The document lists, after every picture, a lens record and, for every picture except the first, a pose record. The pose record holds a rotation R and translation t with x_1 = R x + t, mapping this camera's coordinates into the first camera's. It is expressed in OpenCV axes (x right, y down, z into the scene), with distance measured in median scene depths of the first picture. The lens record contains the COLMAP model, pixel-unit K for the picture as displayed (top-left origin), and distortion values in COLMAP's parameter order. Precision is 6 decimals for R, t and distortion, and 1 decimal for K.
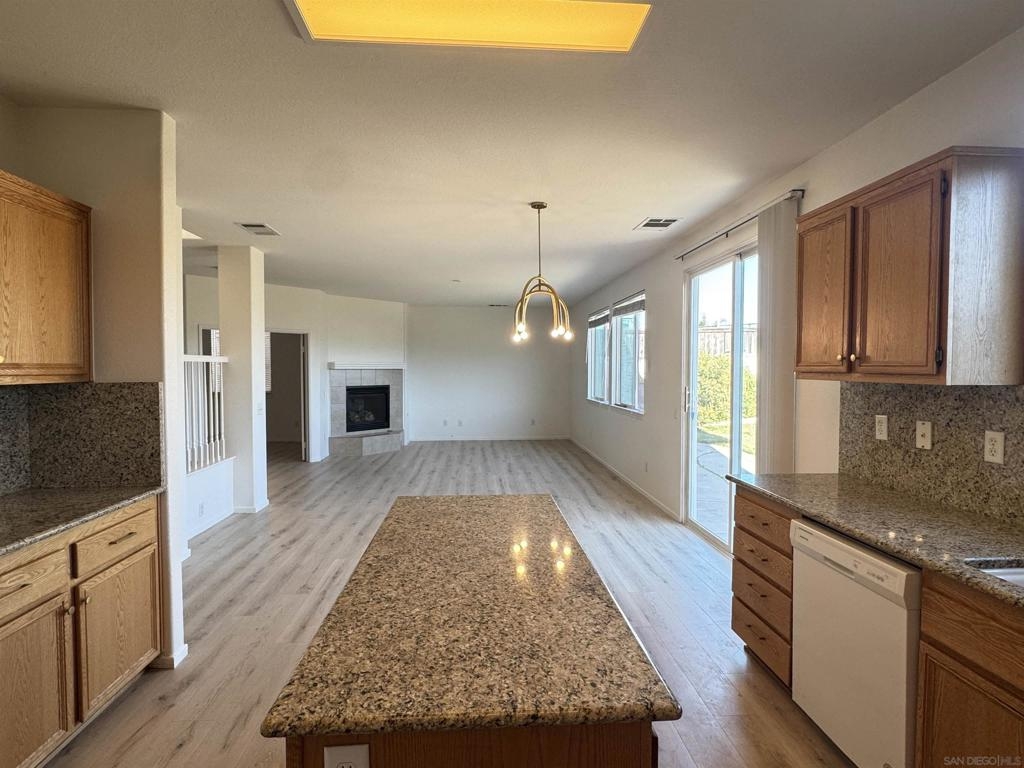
lens RADIAL K [[537.2, 0, 512.0], [0, 537.2, 384.0], [0, 0, 1]] dist [0.000796, 0.000128]
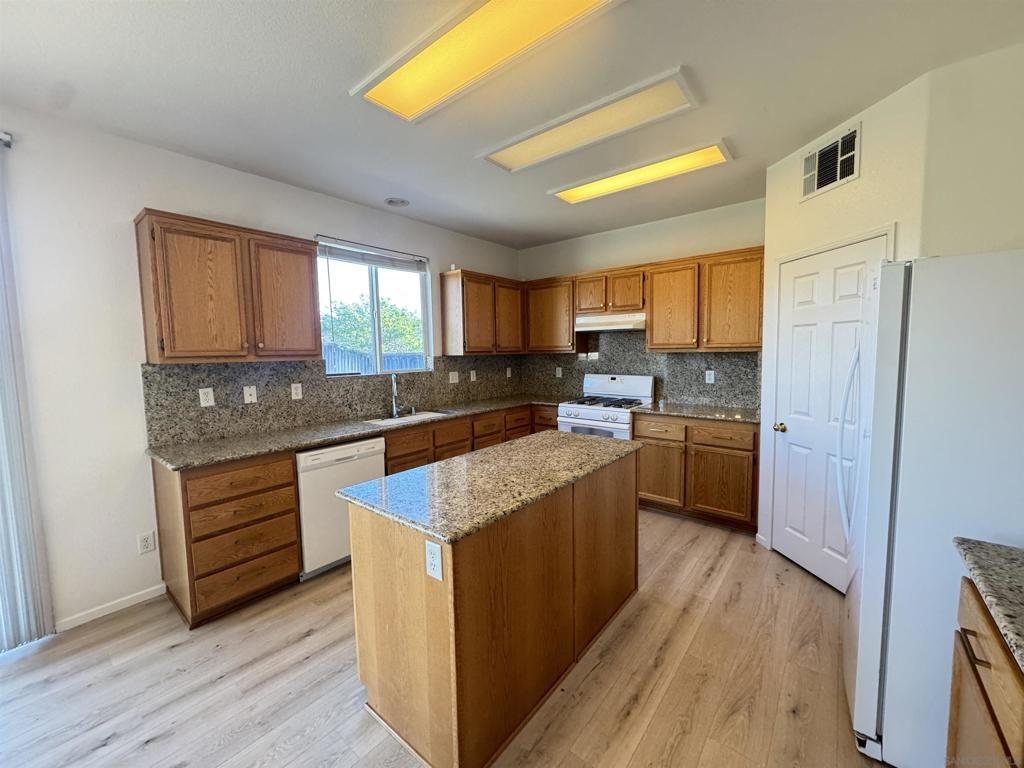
lens RADIAL K [[406.4, 0, 512.0], [0, 406.4, 384.0], [0, 0, 1]] dist [-0.010578, -0.000177]
pose [[-0.730716, -0.042700, 0.681345, -0.710591], [0.037456, 0.994031, 0.102466, -0.034695], [-0.681653, 0.100394, -0.724755, 1.522139]]
